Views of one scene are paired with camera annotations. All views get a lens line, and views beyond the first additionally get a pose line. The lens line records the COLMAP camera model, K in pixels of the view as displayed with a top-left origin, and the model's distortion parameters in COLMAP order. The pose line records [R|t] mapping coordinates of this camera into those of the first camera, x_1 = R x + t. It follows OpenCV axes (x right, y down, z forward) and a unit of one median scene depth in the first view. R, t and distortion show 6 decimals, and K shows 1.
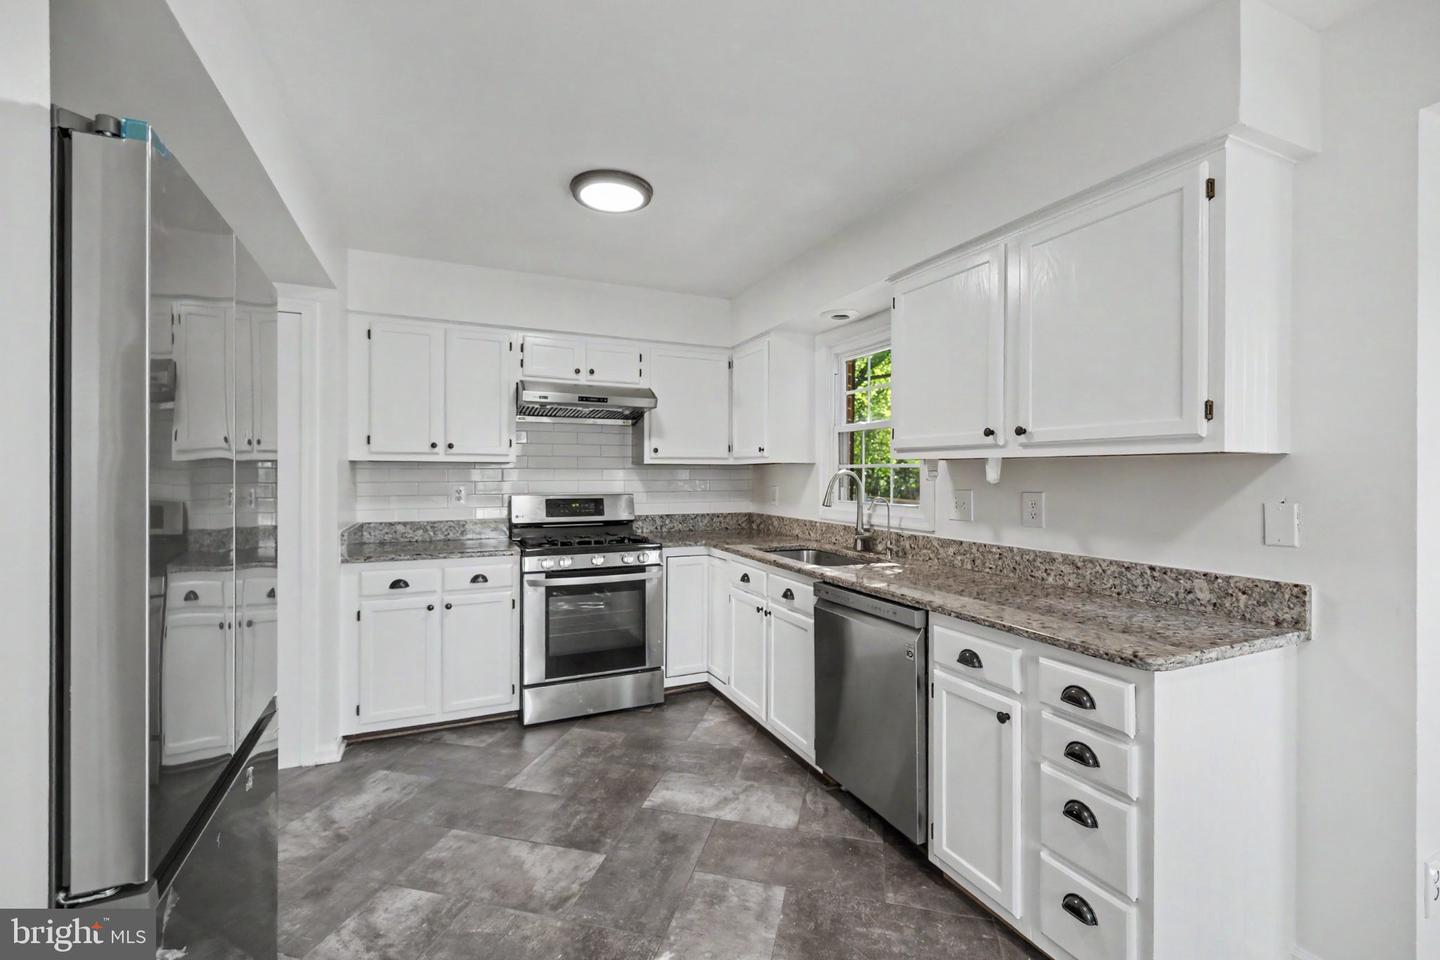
lens RADIAL K [[606.0, 0, 722.8], [0, 606.0, 474.5], [0, 0, 1]] dist [-0.000594, 0.000455]
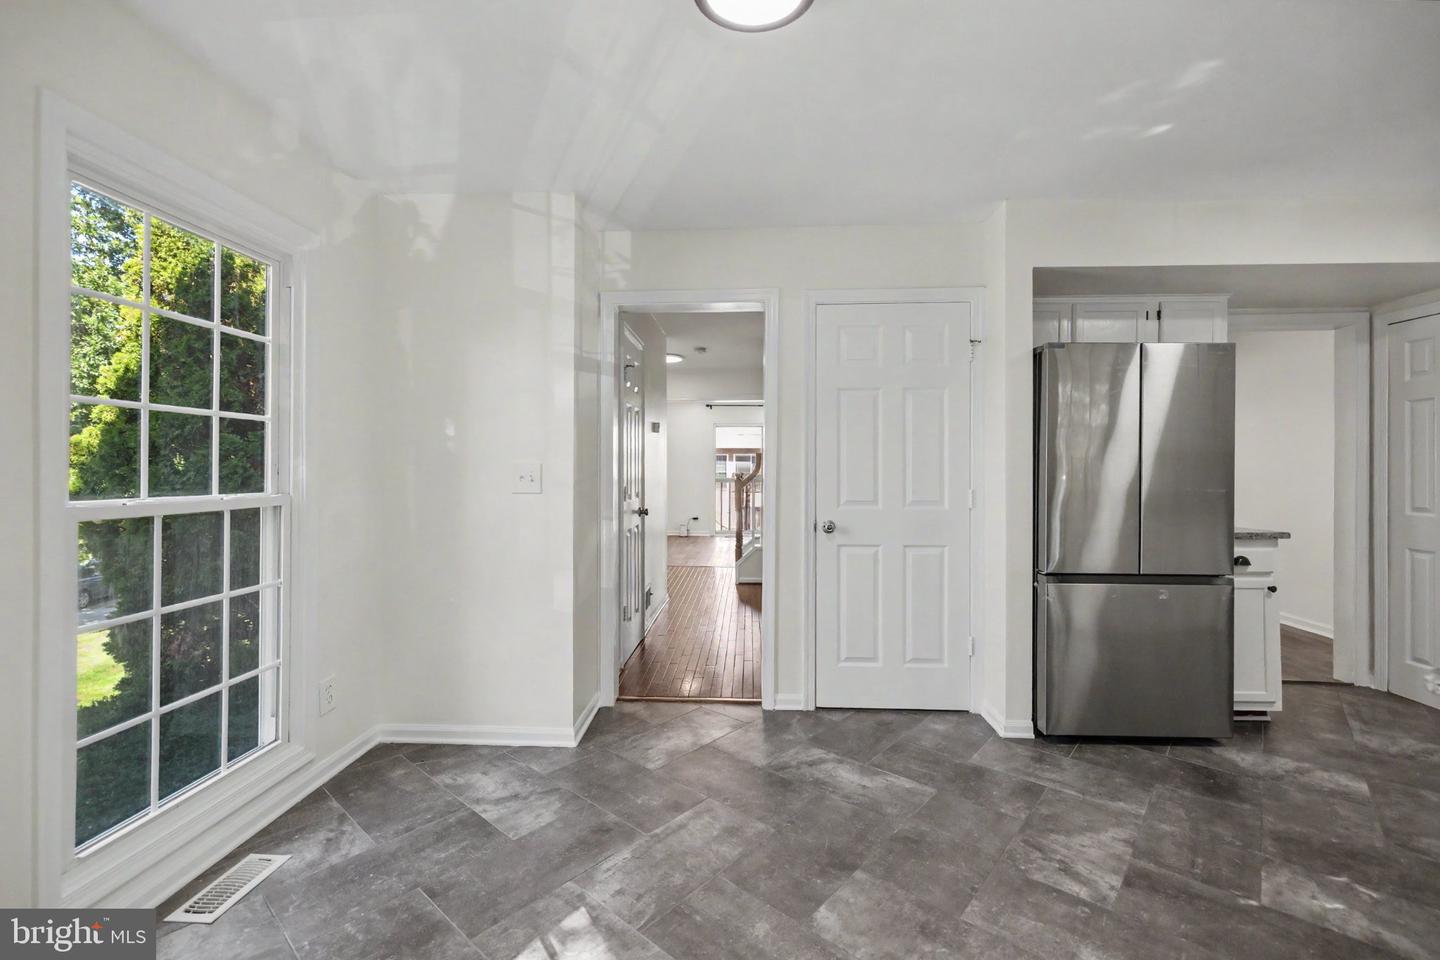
lens RADIAL K [[606.0, 0, 726.9], [0, 606.0, 475.7], [0, 0, 1]] dist [-0.000594, 0.000455]
pose [[-0.462102, 0.000835, -0.886827, 0.893158], [-0.003552, 0.999990, 0.002793, 0.045214], [0.886820, 0.004440, -0.462094, 0.314053]]
